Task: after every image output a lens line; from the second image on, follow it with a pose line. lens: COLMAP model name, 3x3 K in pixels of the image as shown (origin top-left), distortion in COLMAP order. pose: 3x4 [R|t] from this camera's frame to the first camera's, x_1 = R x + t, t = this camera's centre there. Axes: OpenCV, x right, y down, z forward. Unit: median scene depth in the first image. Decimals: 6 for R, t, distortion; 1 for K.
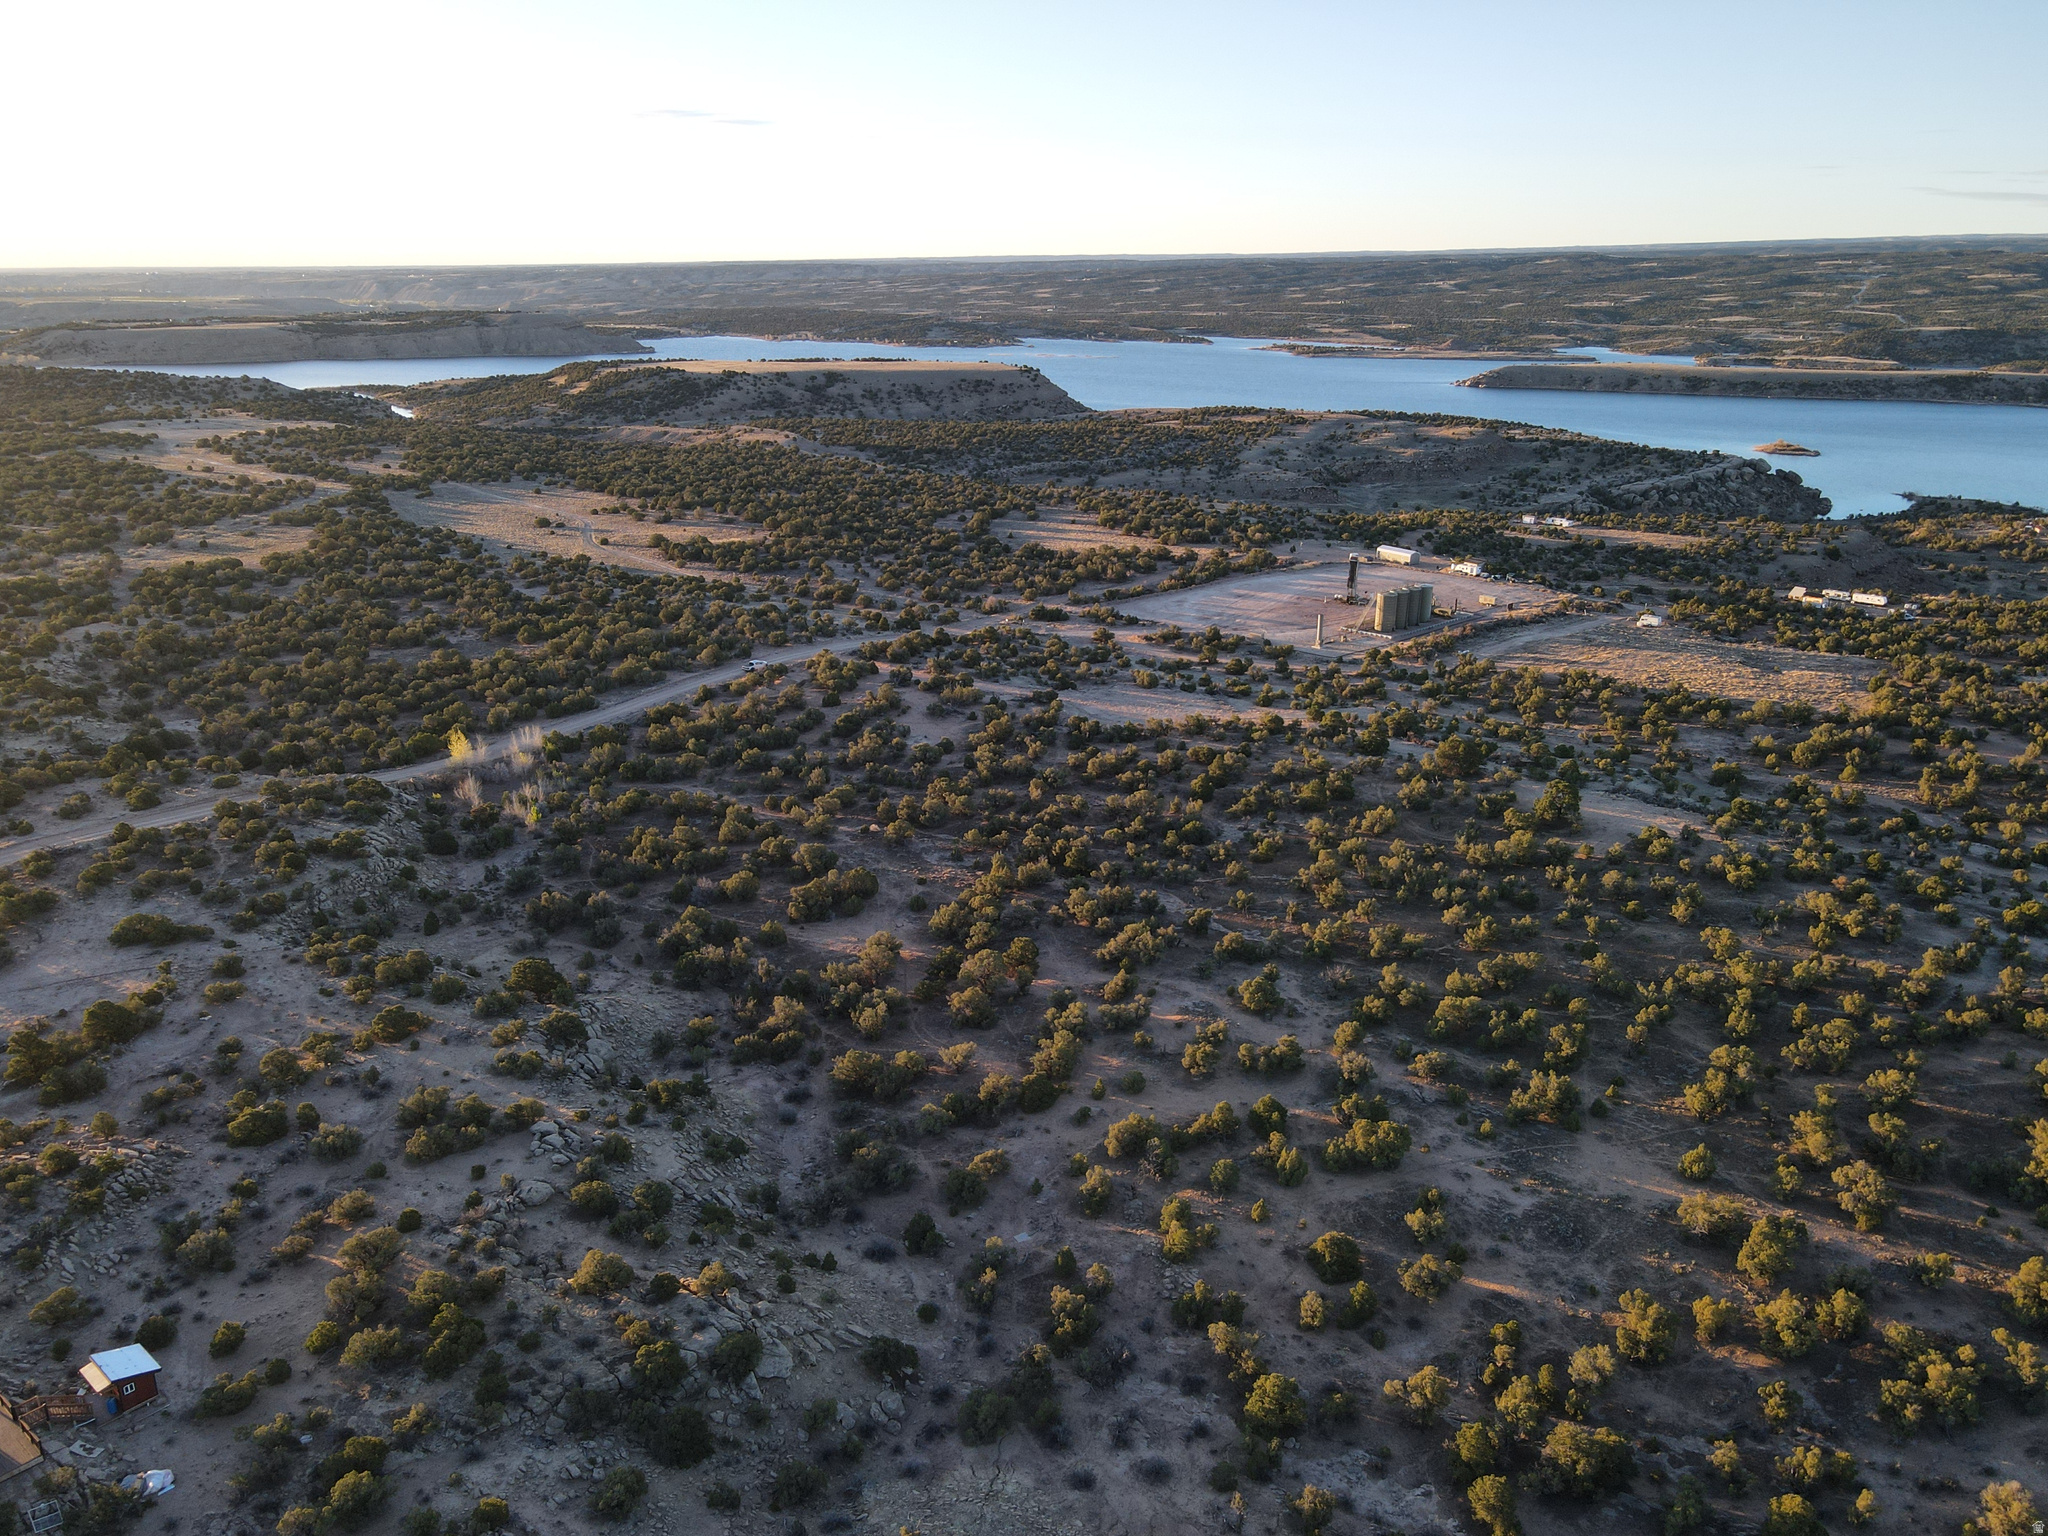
lens RADIAL K [[1520.5, 0, 1021.5], [0, 1520.5, 755.0], [0, 0, 1]] dist [0.034250, -0.026668]
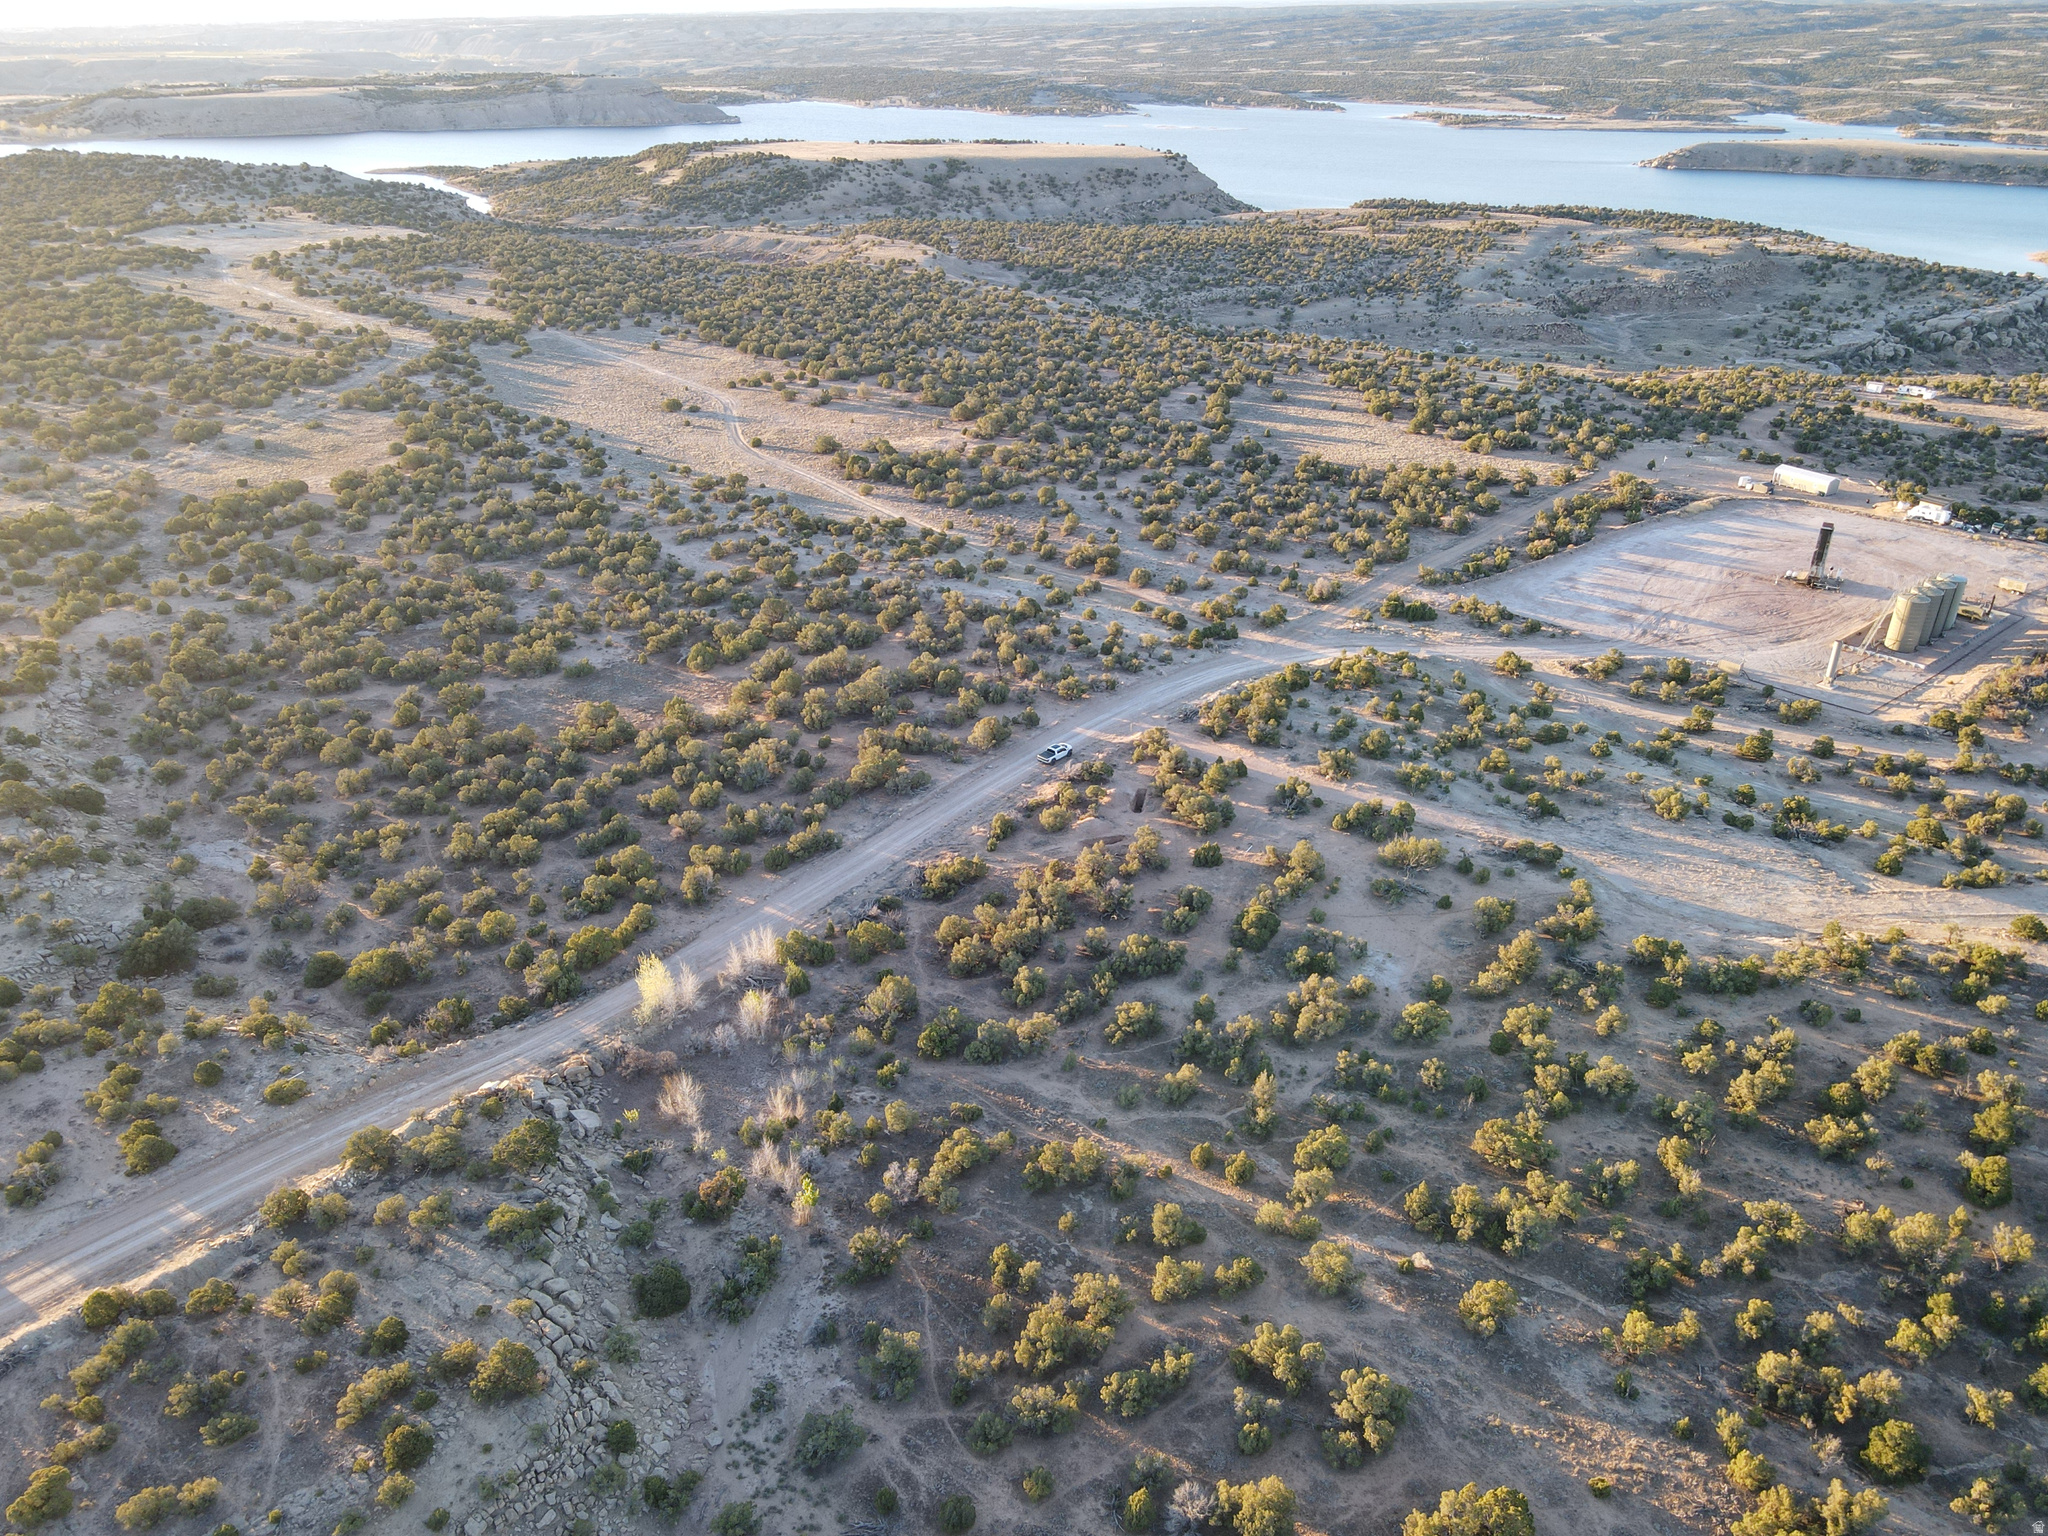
lens RADIAL K [[1520.5, 0, 1029.2], [0, 1520.5, 777.7], [0, 0, 1]] dist [0.034250, -0.026668]
pose [[0.998833, 0.020827, -0.043578, -0.047735], [-0.013932, 0.988140, 0.152924, -0.045836], [0.046246, -0.152139, 0.987277, 0.102168]]
